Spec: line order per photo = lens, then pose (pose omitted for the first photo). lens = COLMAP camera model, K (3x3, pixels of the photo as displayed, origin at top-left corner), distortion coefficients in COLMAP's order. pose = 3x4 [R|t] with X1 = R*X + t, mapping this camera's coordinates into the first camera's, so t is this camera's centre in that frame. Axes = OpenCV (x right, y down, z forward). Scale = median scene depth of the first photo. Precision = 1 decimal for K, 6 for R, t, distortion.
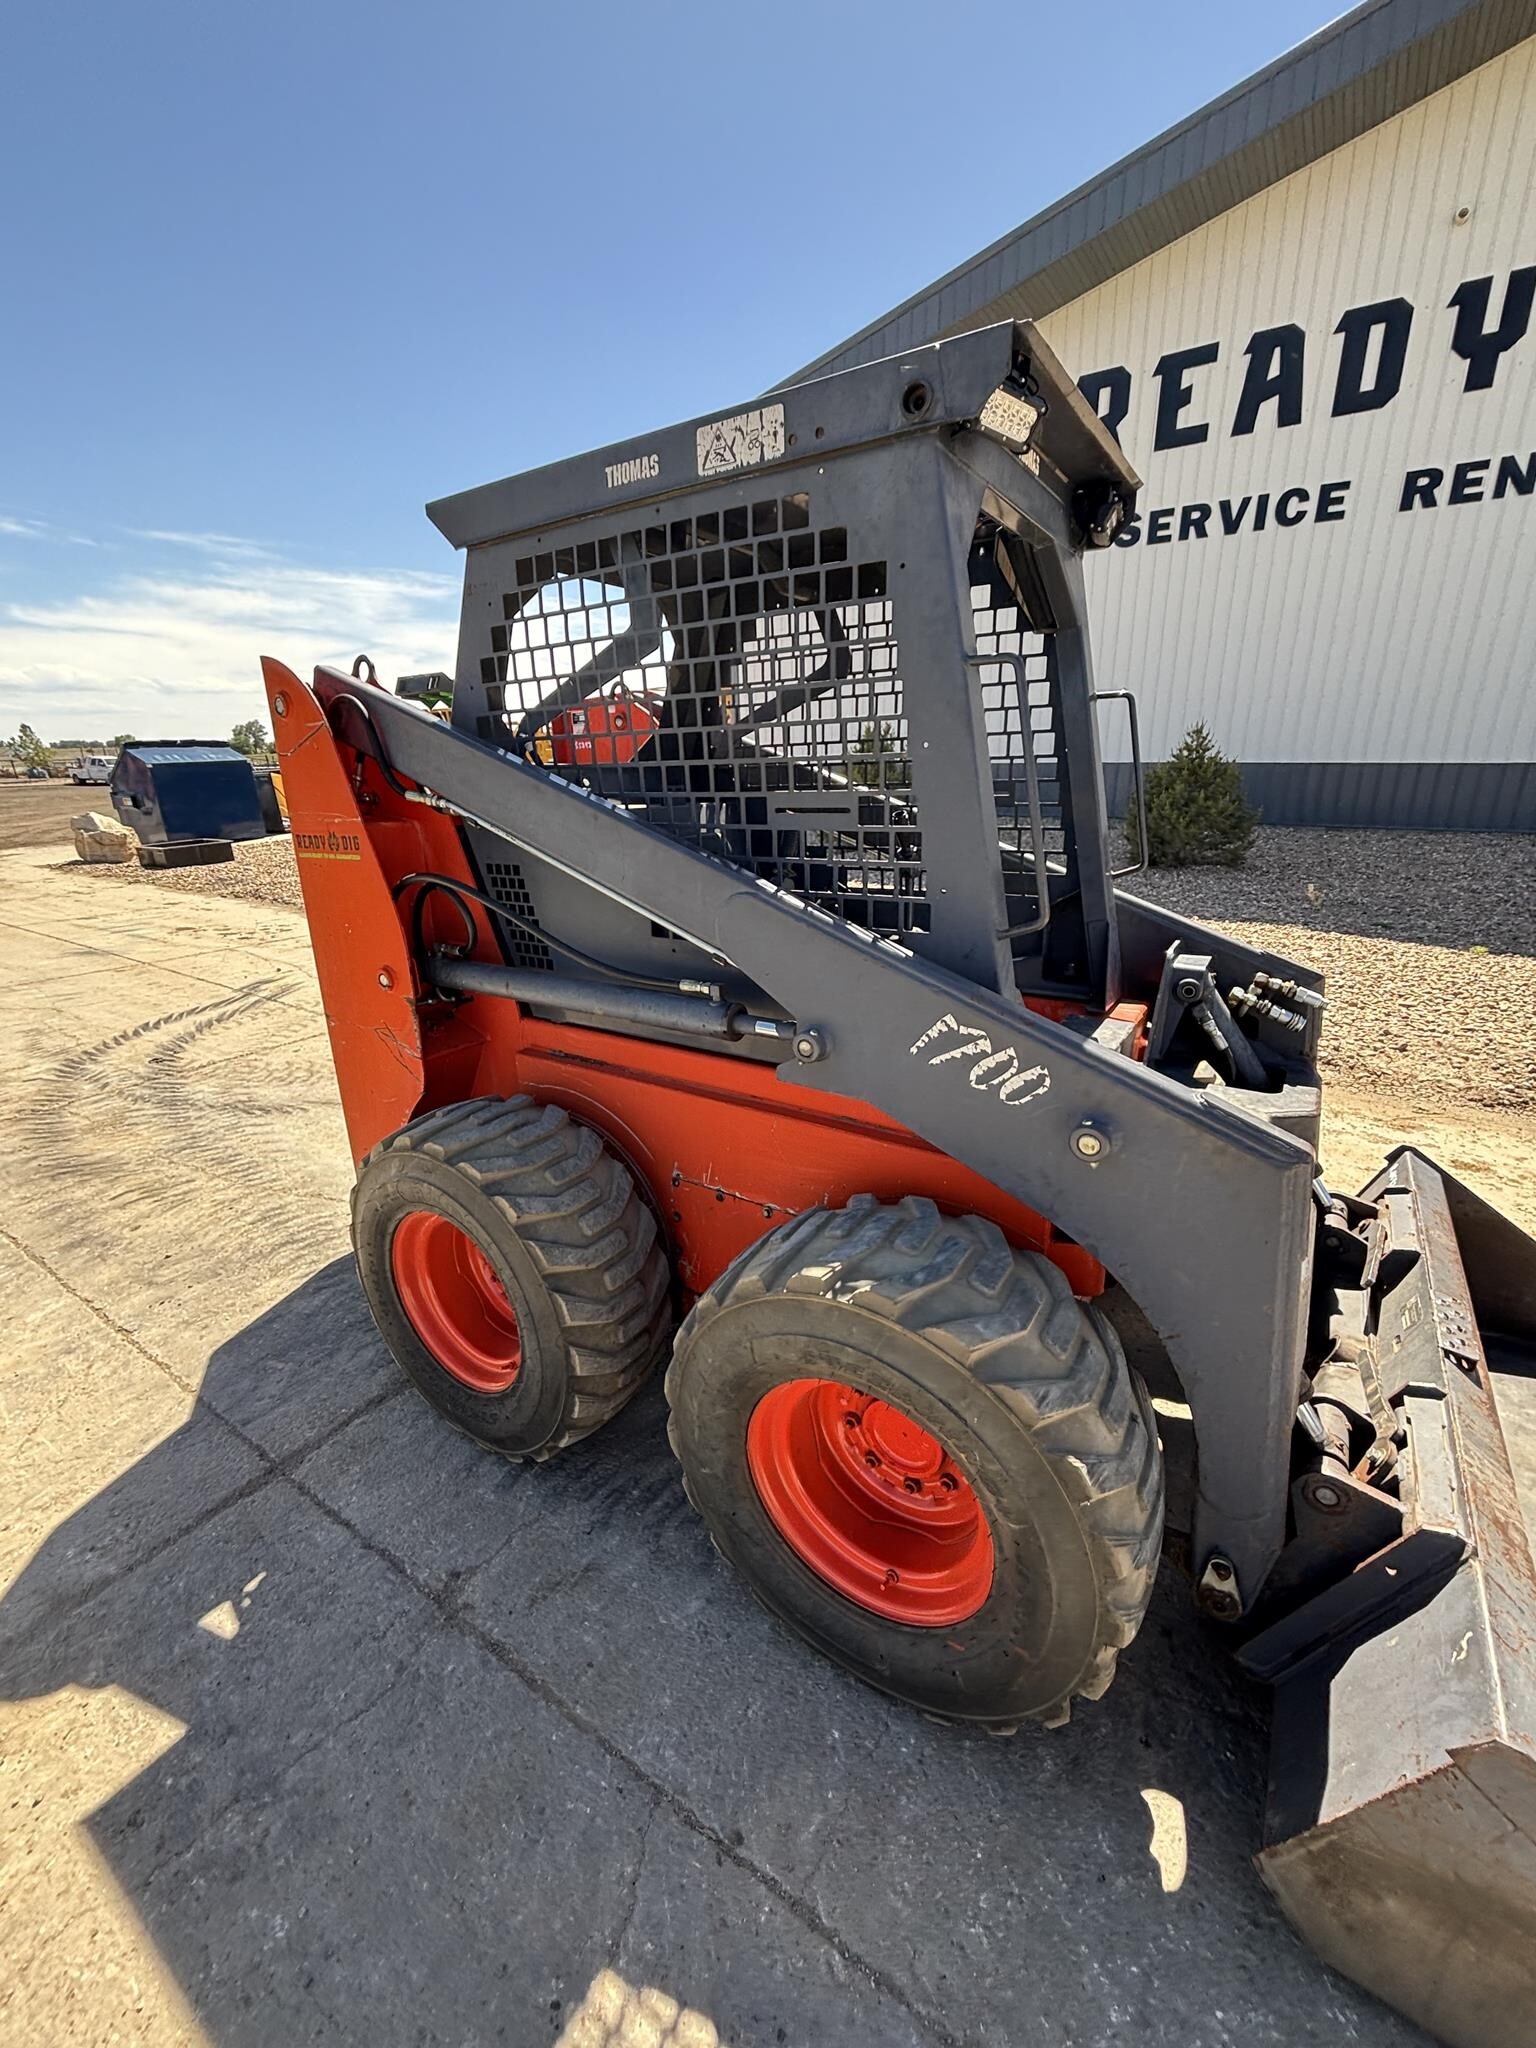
lens RADIAL K [[825.1, 0, 770.1], [0, 825.1, 1024.5], [0, 0, 1]] dist [-0.001381, 0.000672]
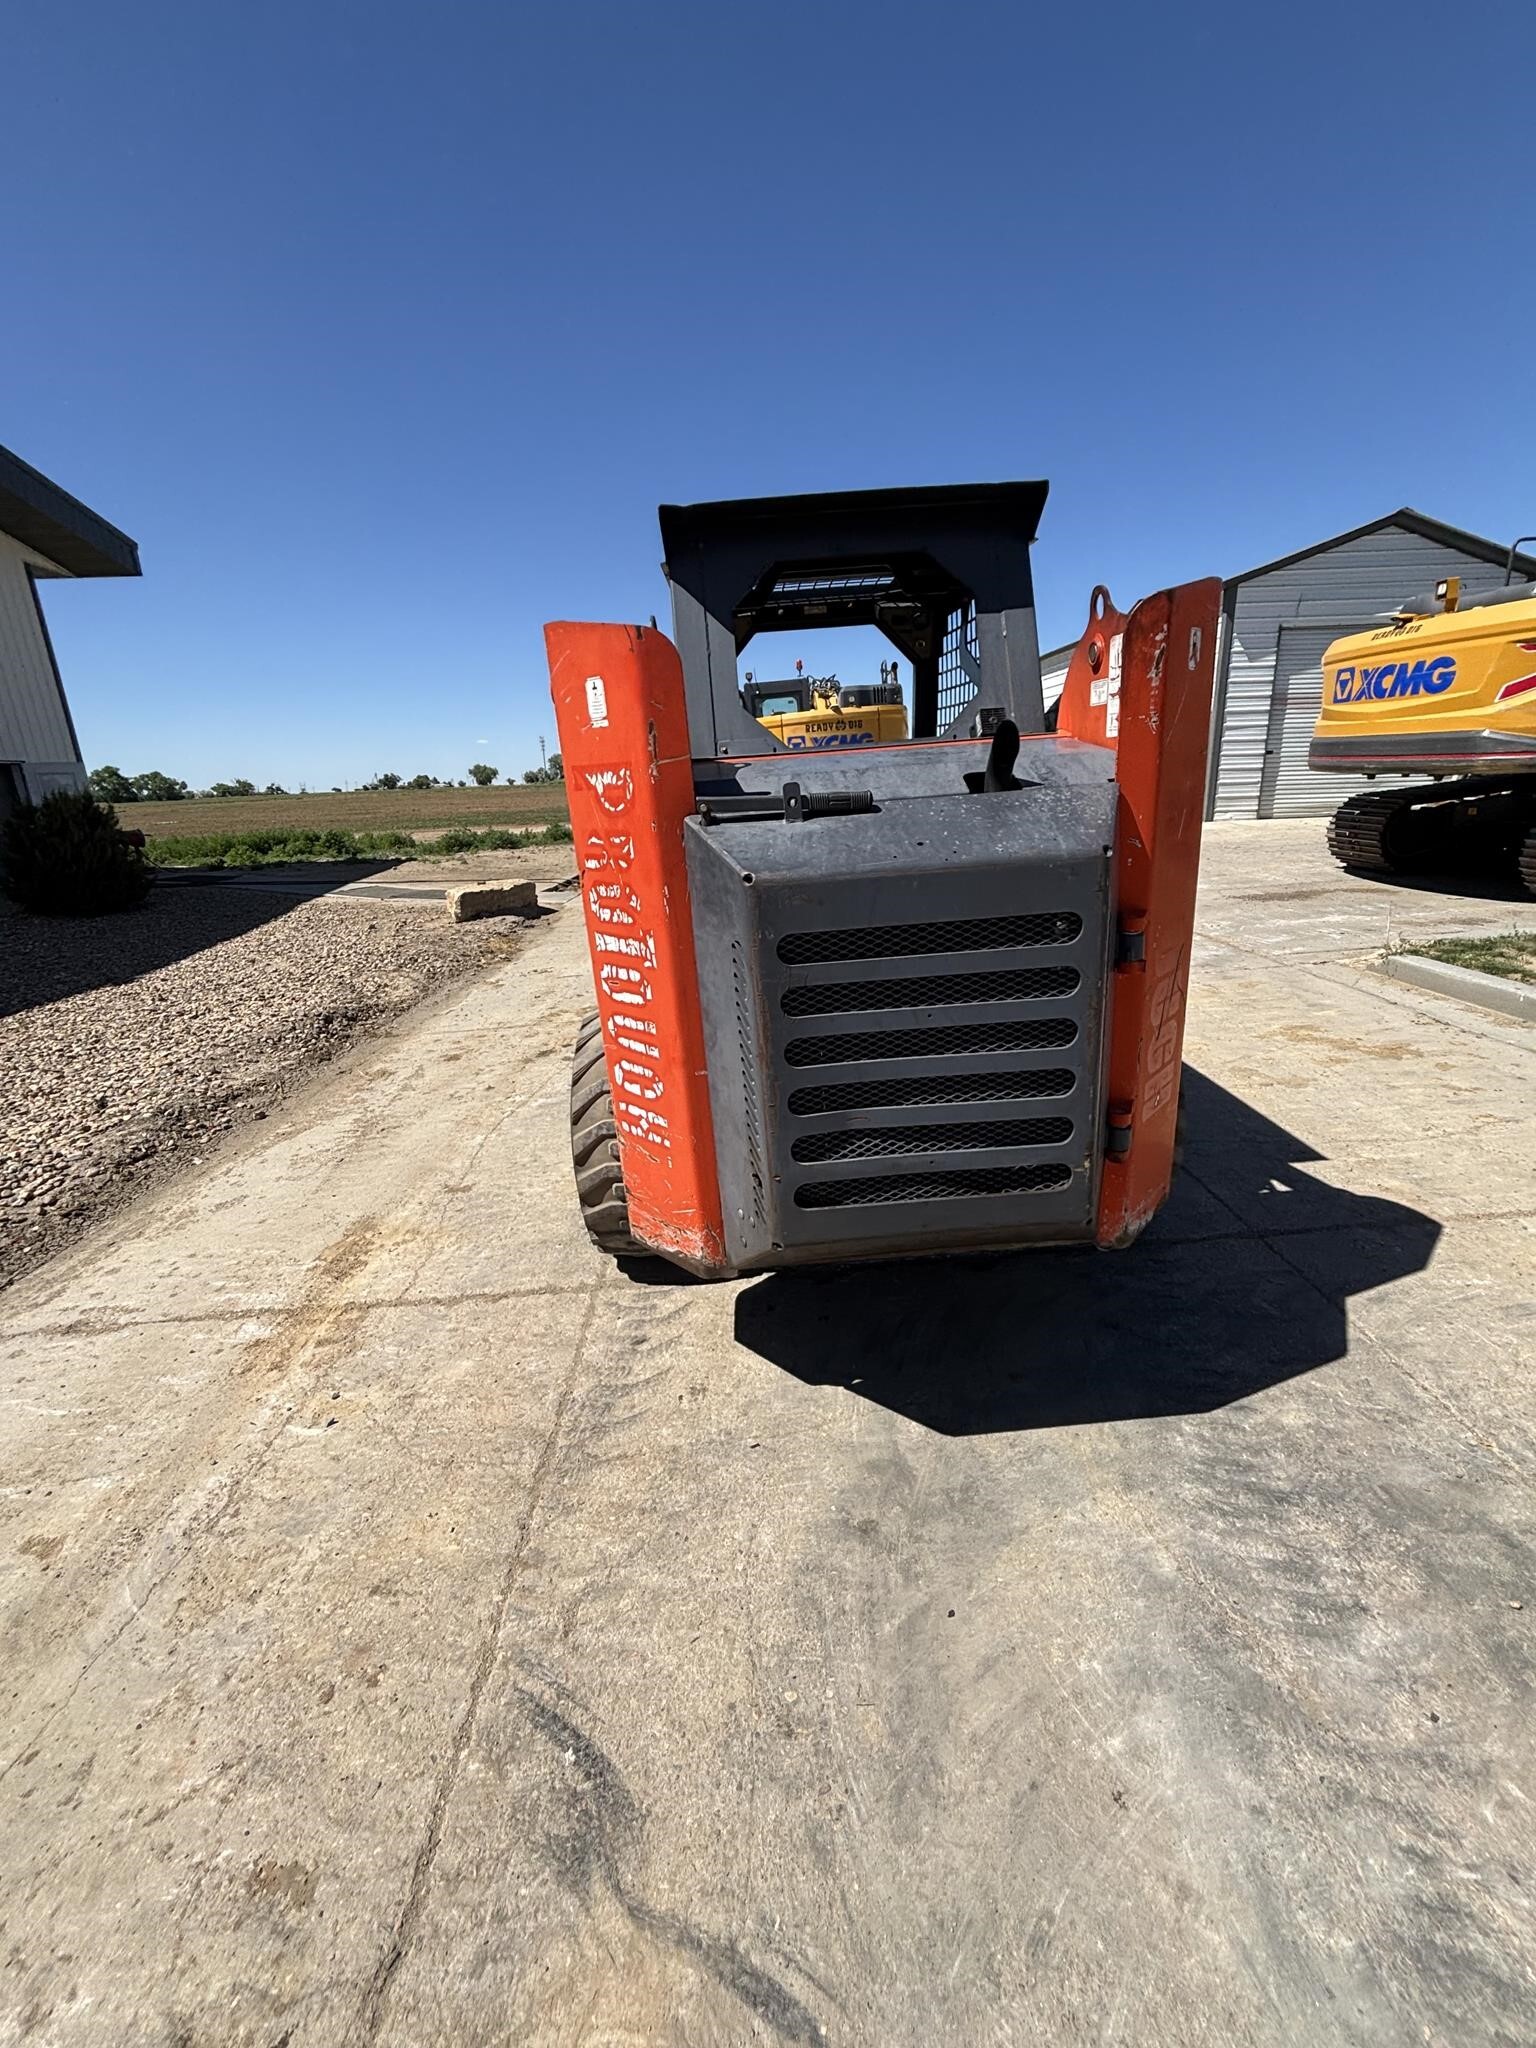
lens RADIAL K [[831.8, 0, 768.0], [0, 831.8, 1024.0], [0, 0, 1]] dist [-0.005772, -0.000137]
pose [[-0.567159, -0.193892, 0.800460, -1.335553], [0.318818, 0.844438, 0.430441, -0.685963], [-0.759398, 0.499329, -0.417115, 2.295782]]
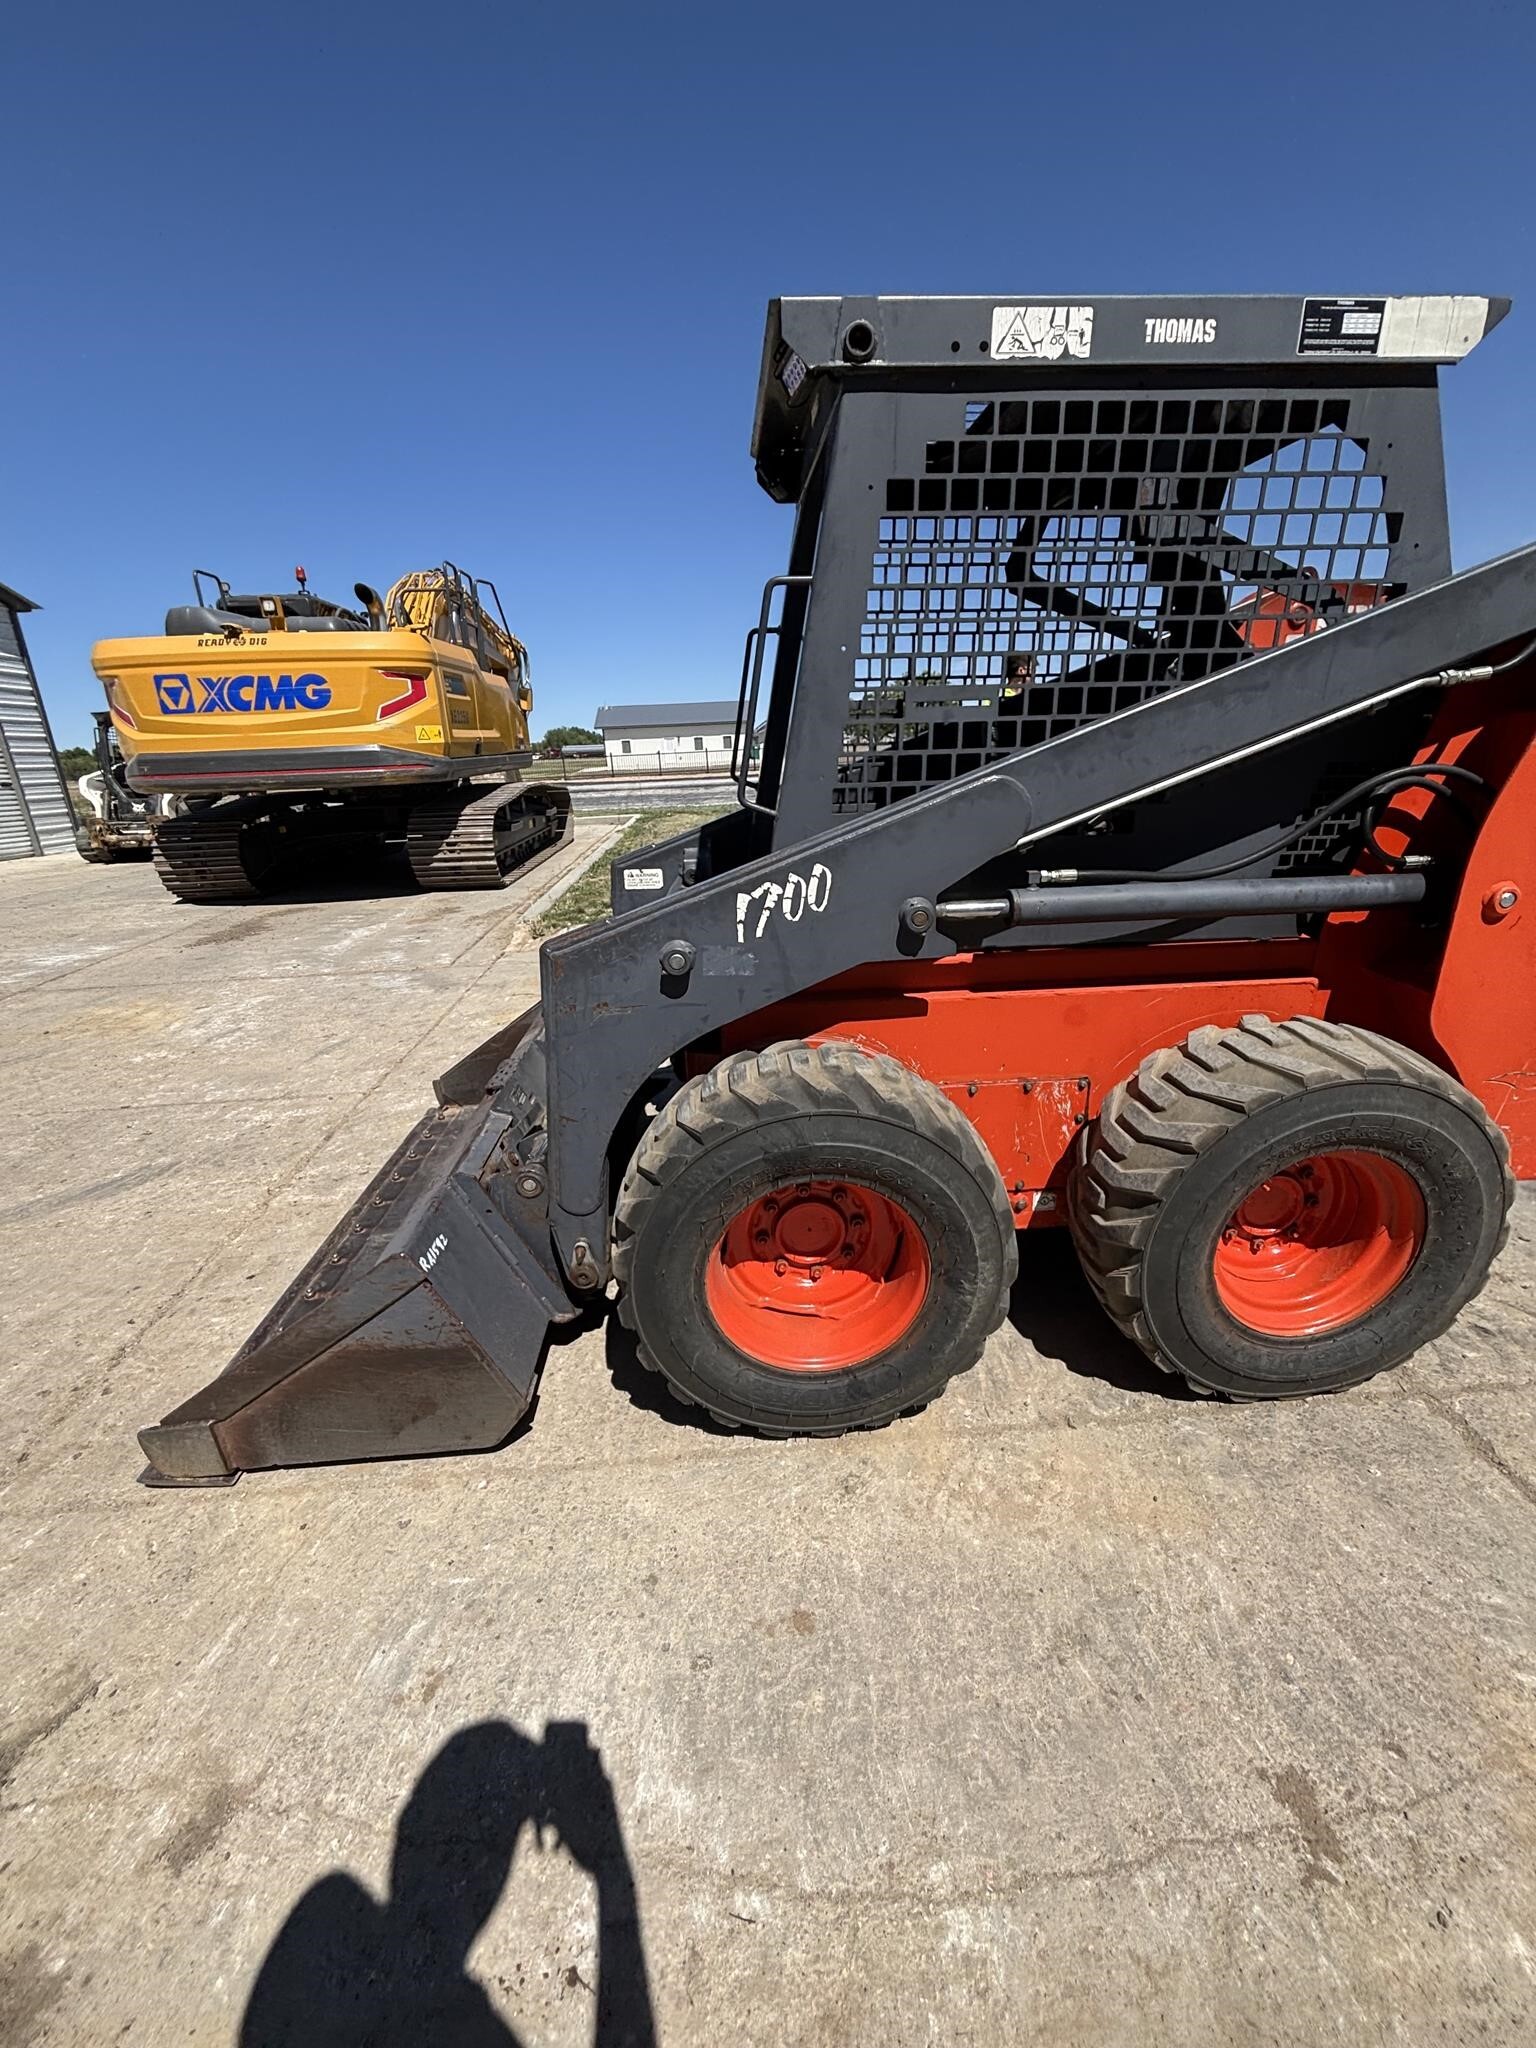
lens RADIAL K [[819.6, 0, 771.5], [0, 819.6, 1023.5], [0, 0, 1]] dist [-0.000642, 0.000692]
pose [[-0.799159, 0.245313, -0.548787, 1.162851], [-0.133529, 0.817687, 0.559962, -0.590023], [0.586102, 0.520778, -0.620706, 2.045506]]
